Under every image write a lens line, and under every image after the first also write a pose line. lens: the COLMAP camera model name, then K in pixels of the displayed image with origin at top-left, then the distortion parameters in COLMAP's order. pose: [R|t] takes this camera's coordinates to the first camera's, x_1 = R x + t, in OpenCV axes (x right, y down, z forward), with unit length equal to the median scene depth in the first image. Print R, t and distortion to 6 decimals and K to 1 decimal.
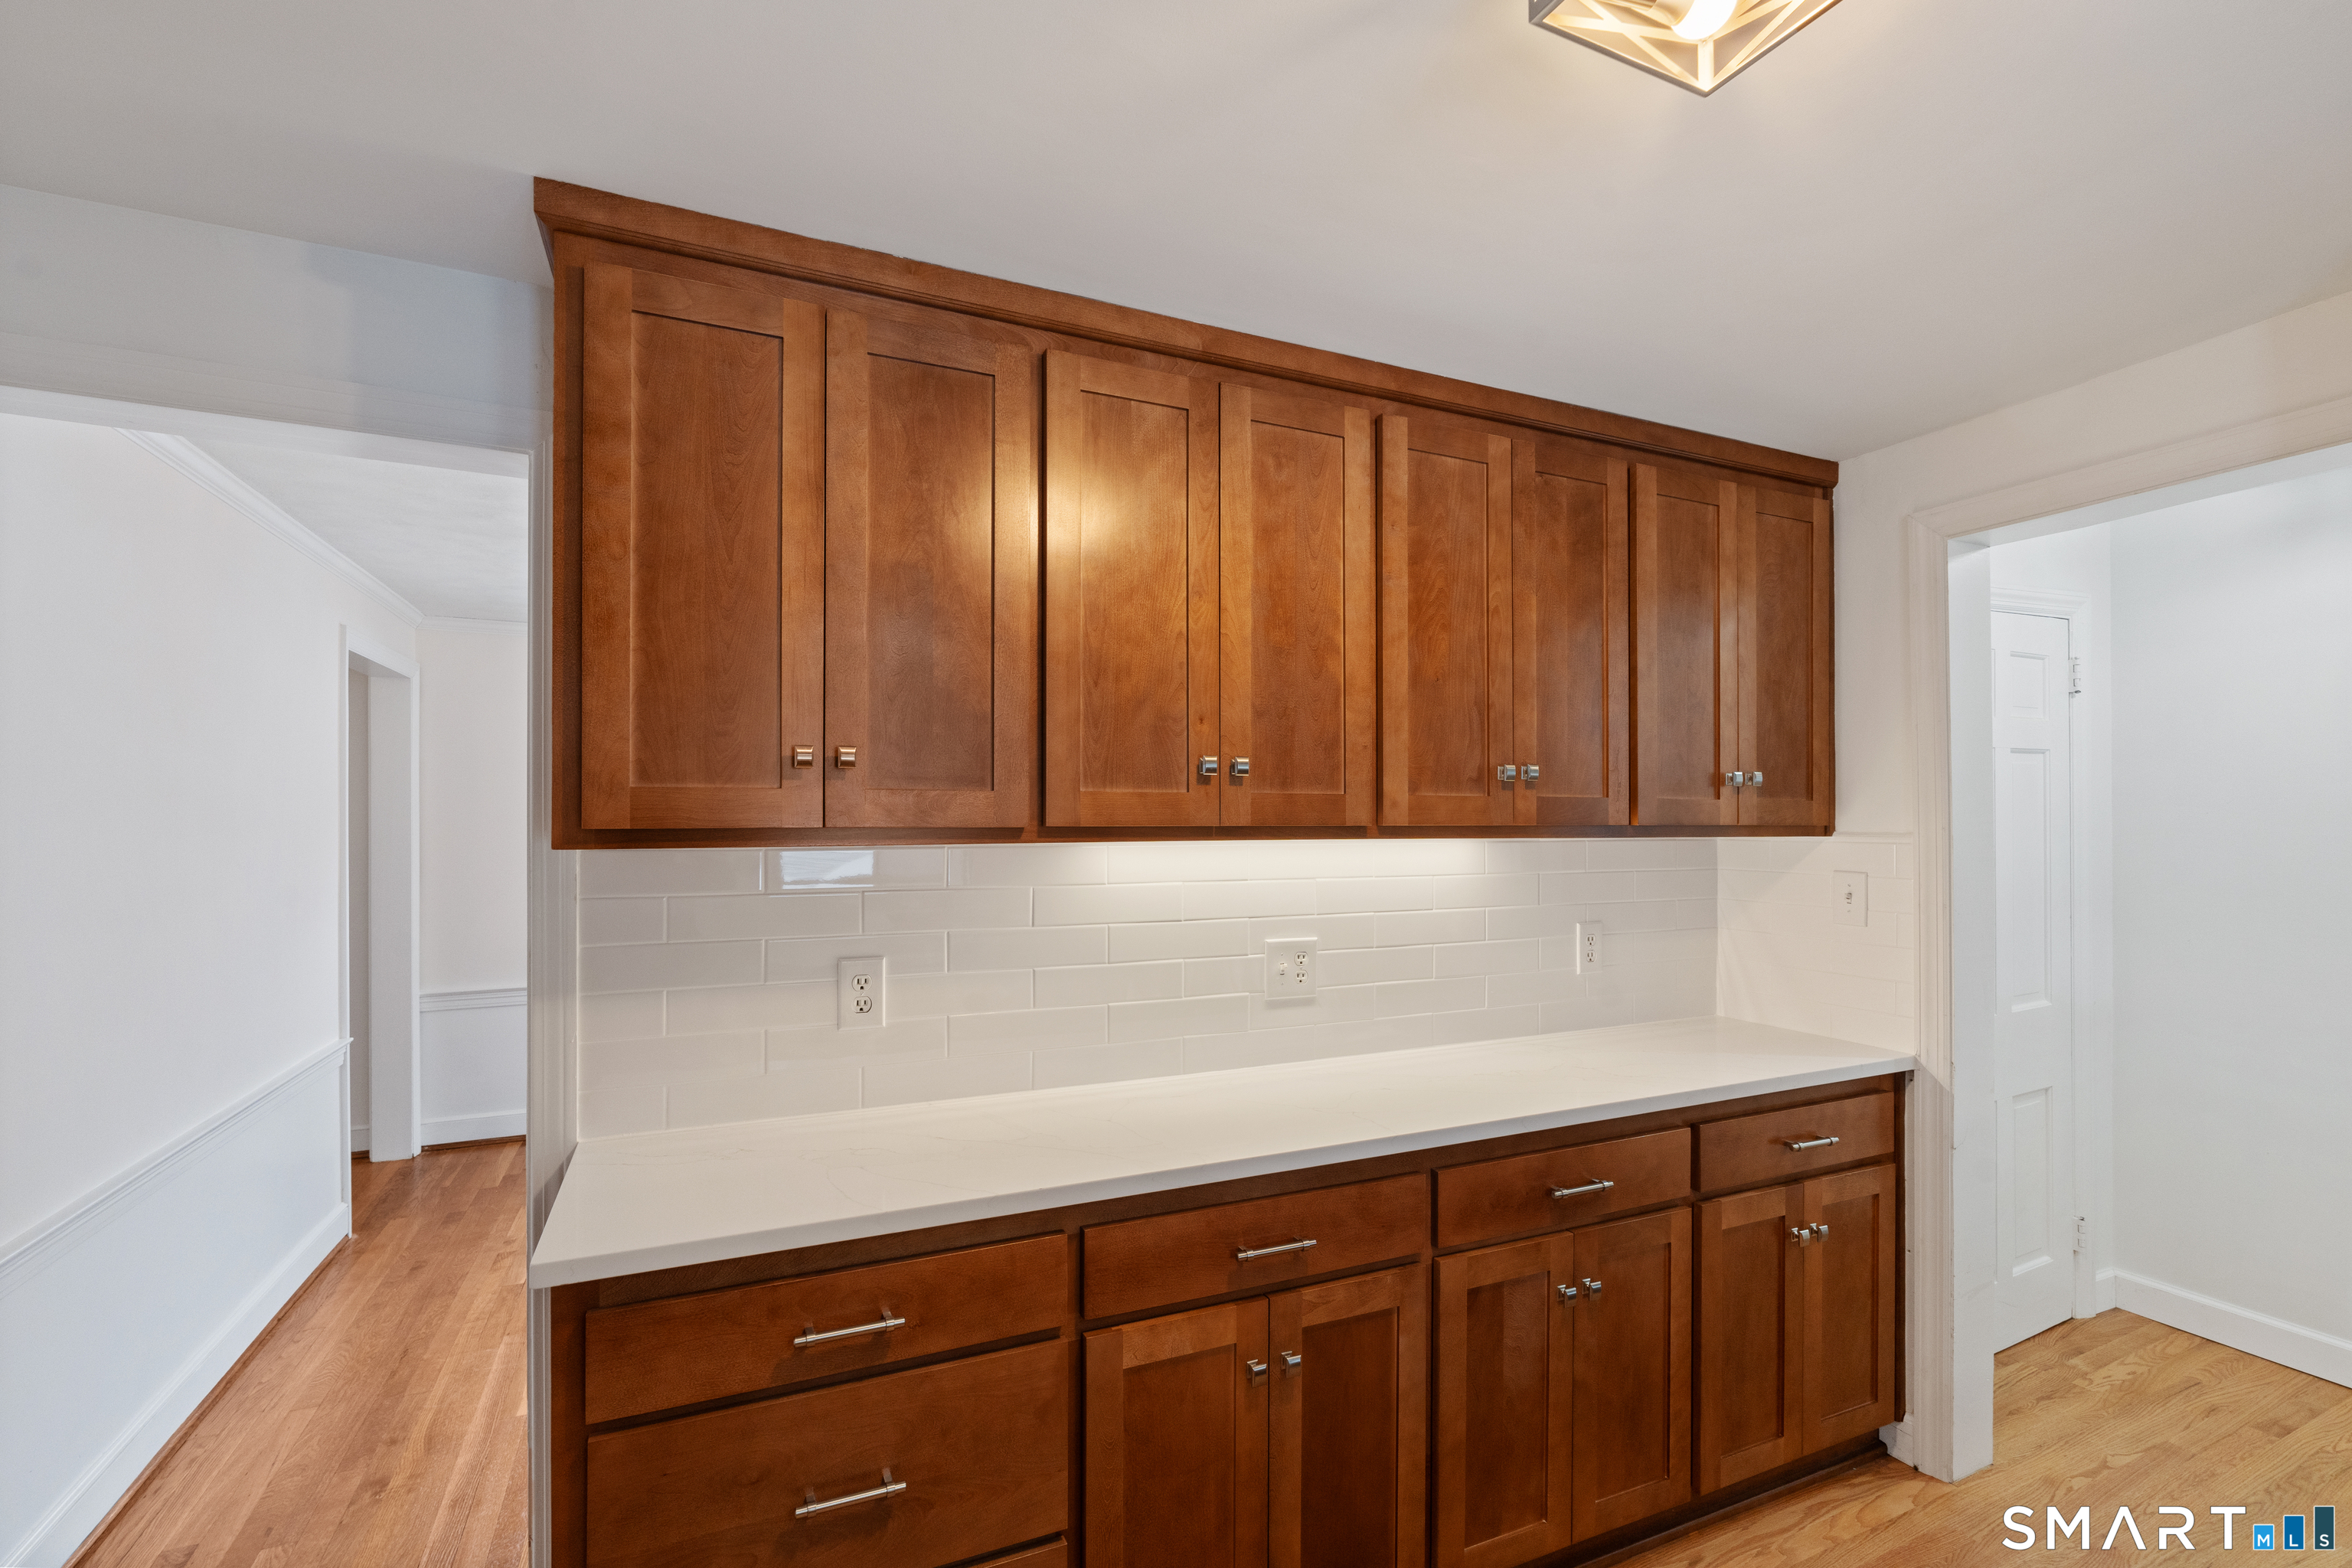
lens RADIAL K [[1094.1, 0, 1174.2], [0, 1094.1, 859.7], [0, 0, 1]] dist [-0.000862, -0.000115]
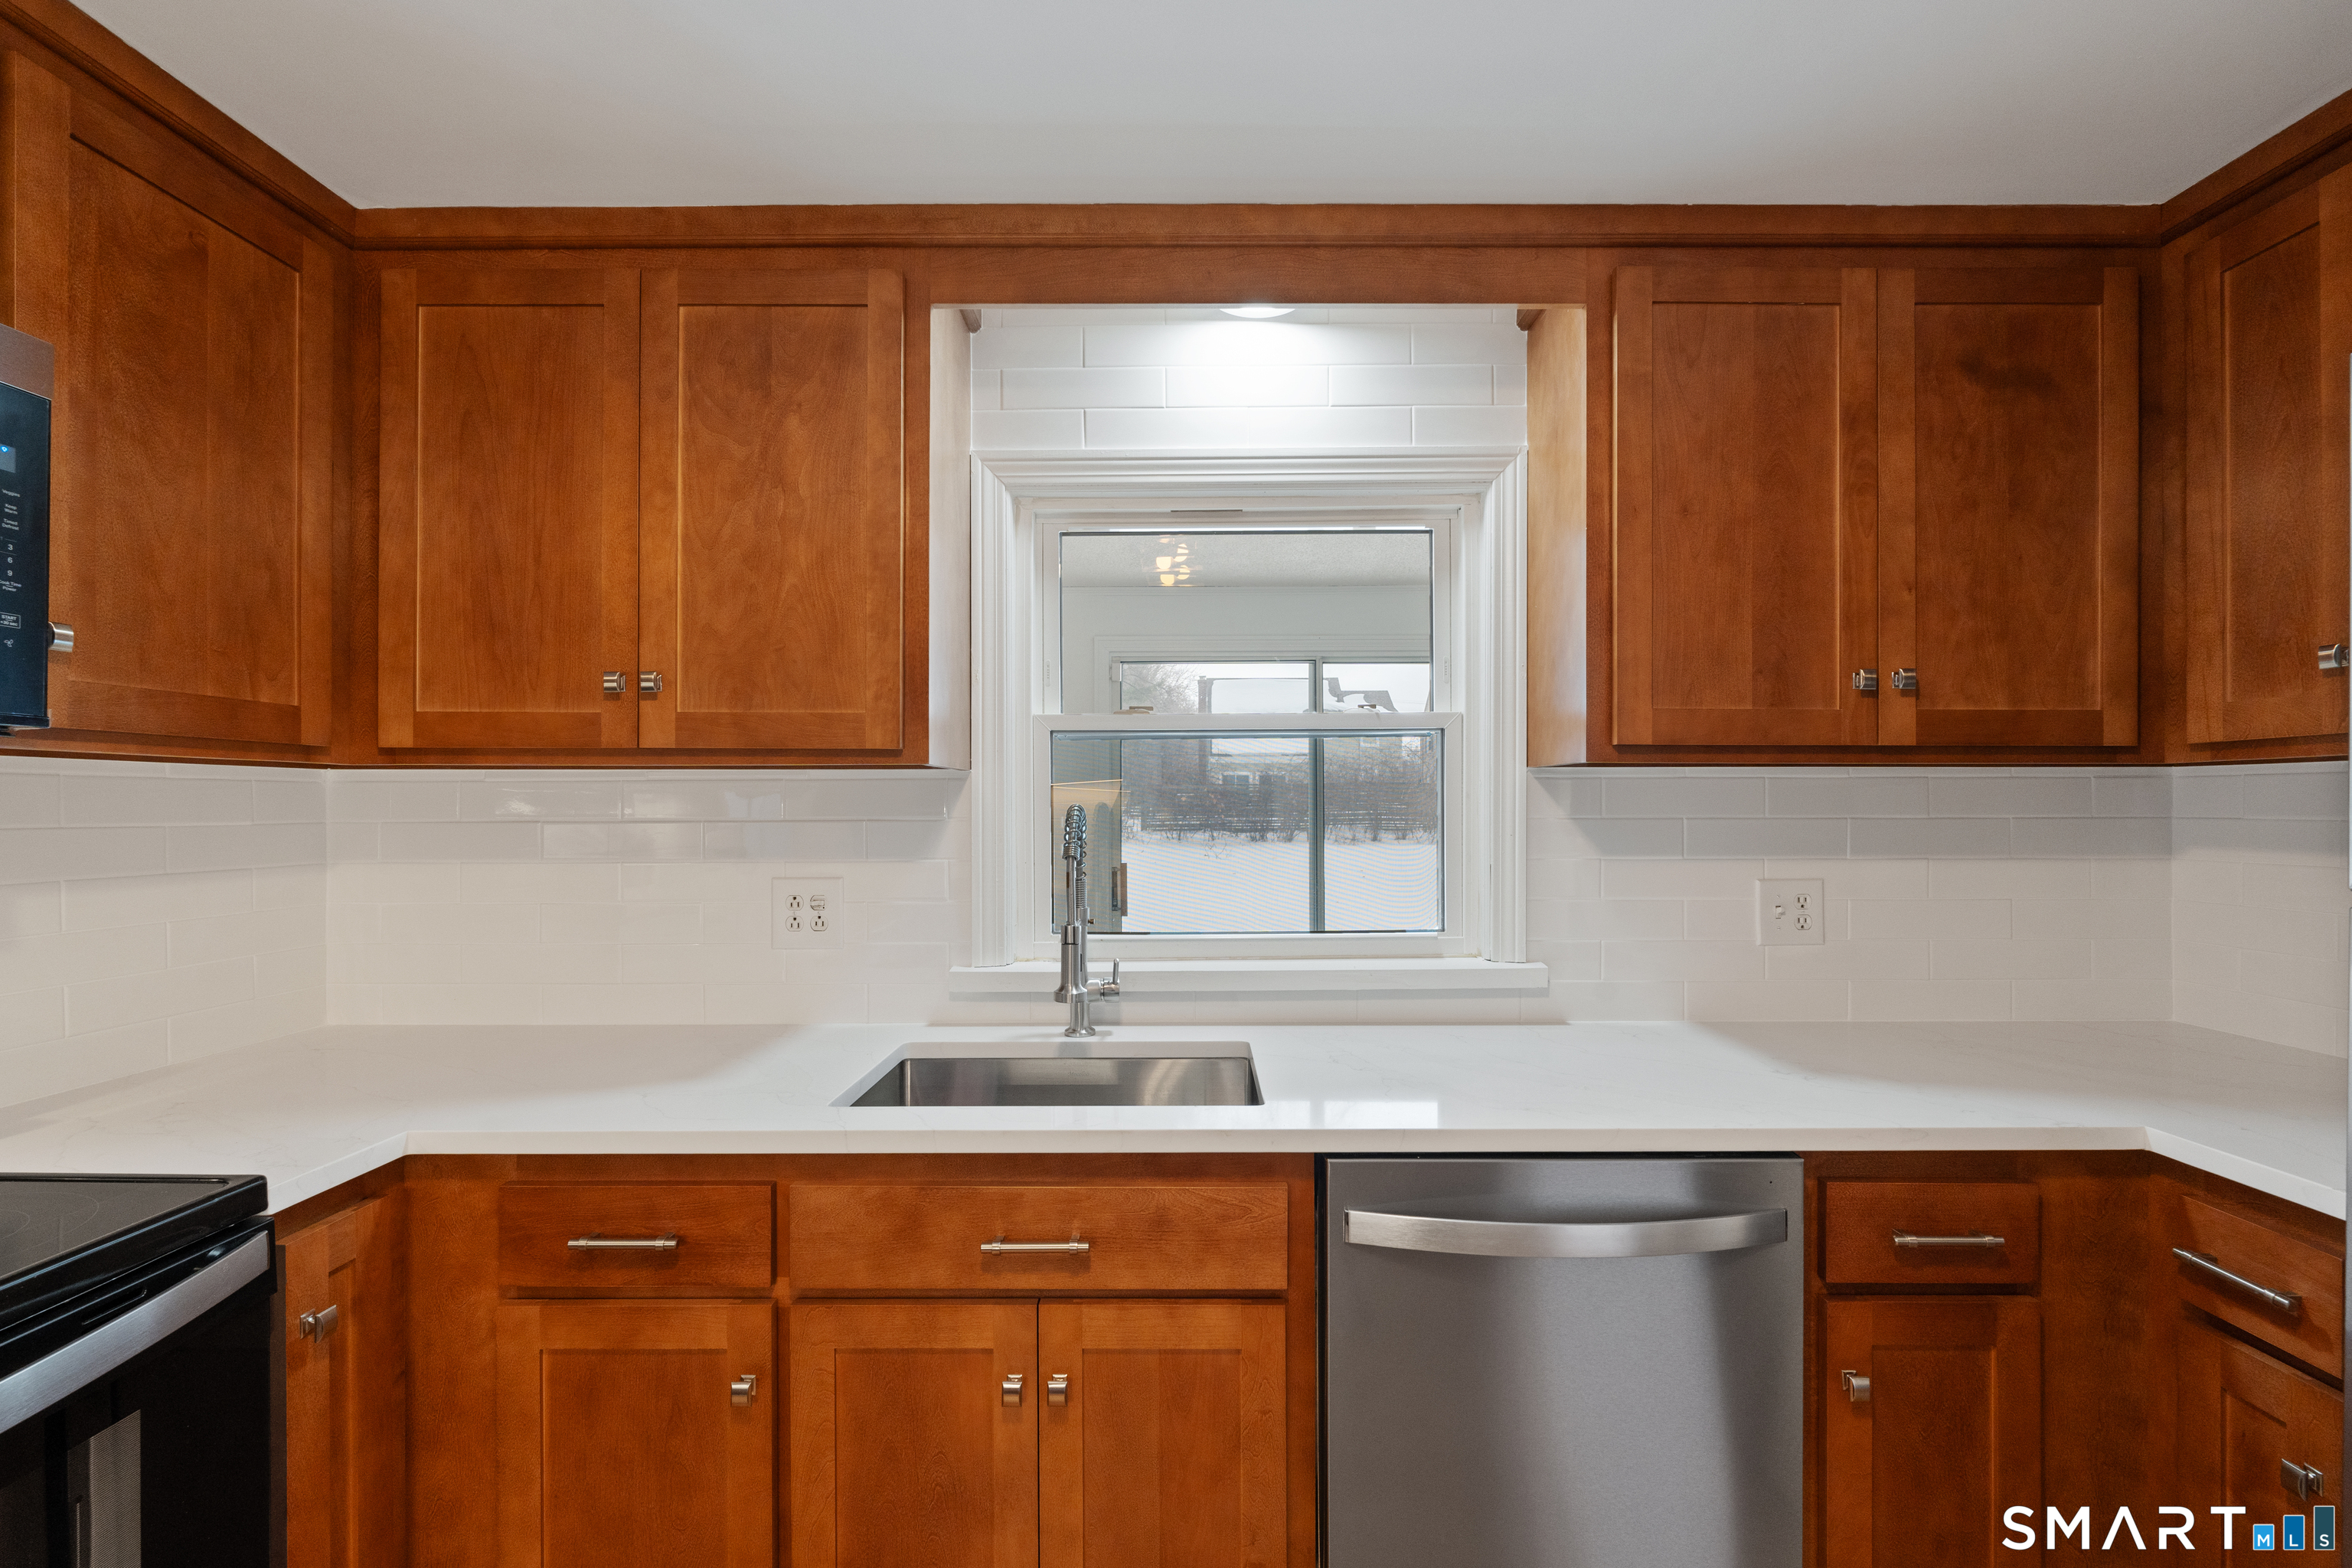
lens RADIAL K [[1084.9, 0, 1167.1], [0, 1084.9, 773.8], [0, 0, 1]] dist [-0.001292, -0.000324]
pose [[0.916504, 0.002719, -0.400017, 0.519477], [-0.008109, 0.999898, -0.011783, -0.002471], [0.399944, 0.014043, 0.916432, 0.265639]]
